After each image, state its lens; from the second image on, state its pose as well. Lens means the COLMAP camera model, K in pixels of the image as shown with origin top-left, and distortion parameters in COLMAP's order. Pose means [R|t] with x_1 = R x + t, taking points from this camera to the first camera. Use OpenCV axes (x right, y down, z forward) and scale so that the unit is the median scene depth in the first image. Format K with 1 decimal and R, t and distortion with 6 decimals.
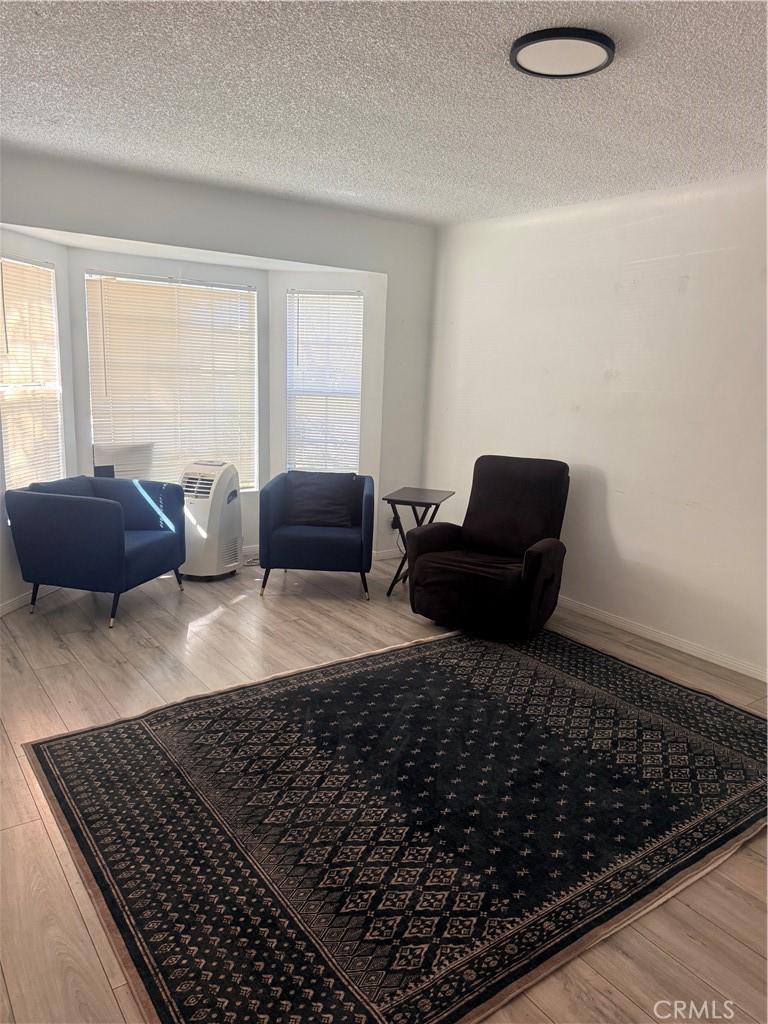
lens RADIAL K [[728.0, 0, 379.7], [0, 728.0, 511.4], [0, 0, 1]] dist [0.040673, -0.026398]
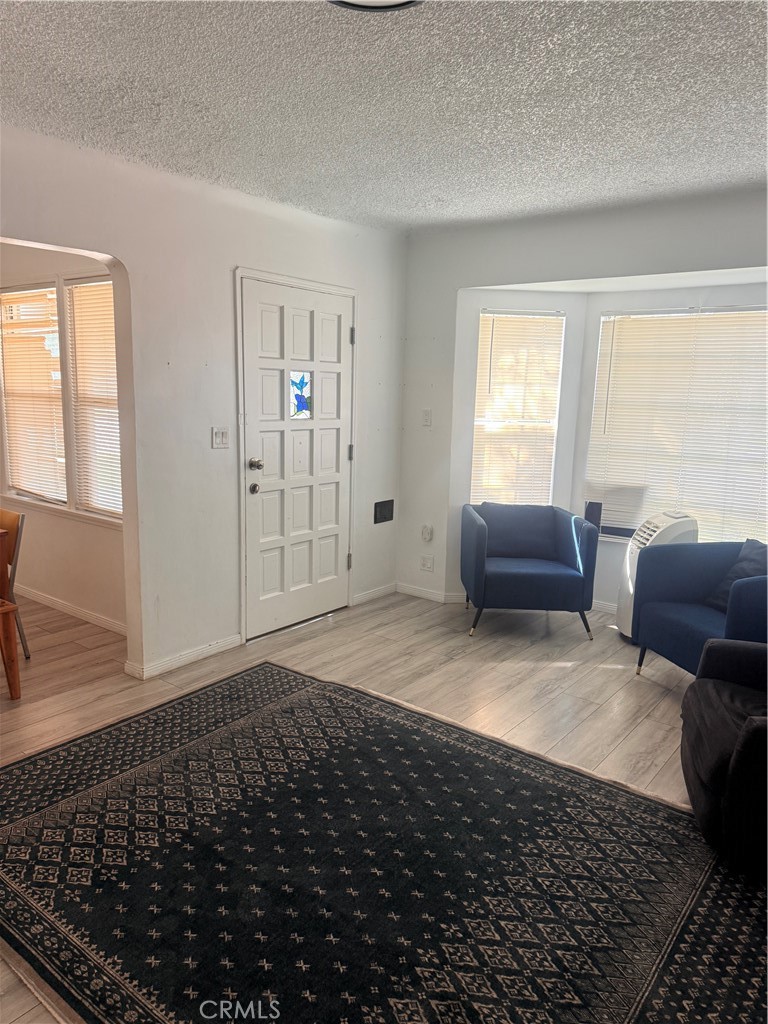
lens RADIAL K [[728.0, 0, 382.9], [0, 728.0, 508.8], [0, 0, 1]] dist [0.040673, -0.026398]
pose [[0.289050, 0.138448, -0.947250, 0.805781], [-0.207330, 0.975056, 0.079246, -0.115445], [0.934593, 0.173487, 0.310544, 0.665142]]
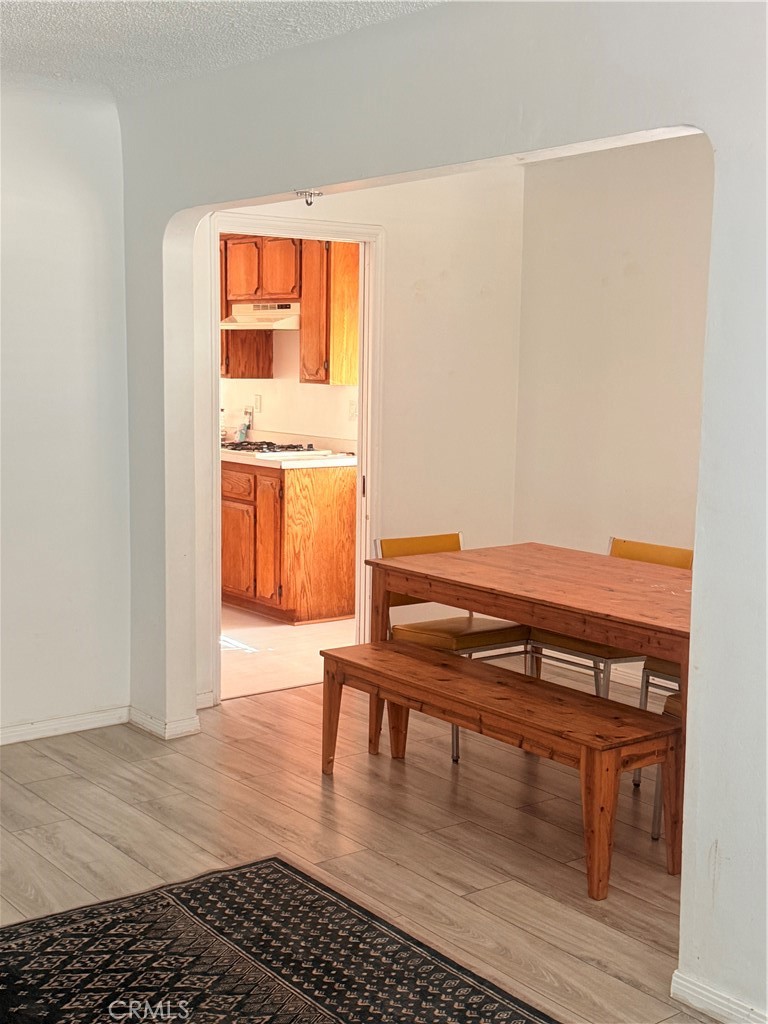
lens RADIAL K [[1321.4, 0, 384.7], [0, 1321.4, 512.0], [0, 0, 1]] dist [0.092298, 0.000000]
pose [[-0.998365, -0.042068, -0.038699, -0.132364], [-0.052214, 0.946677, 0.317924, -0.338882], [0.023261, 0.319425, -0.947326, 1.580606]]
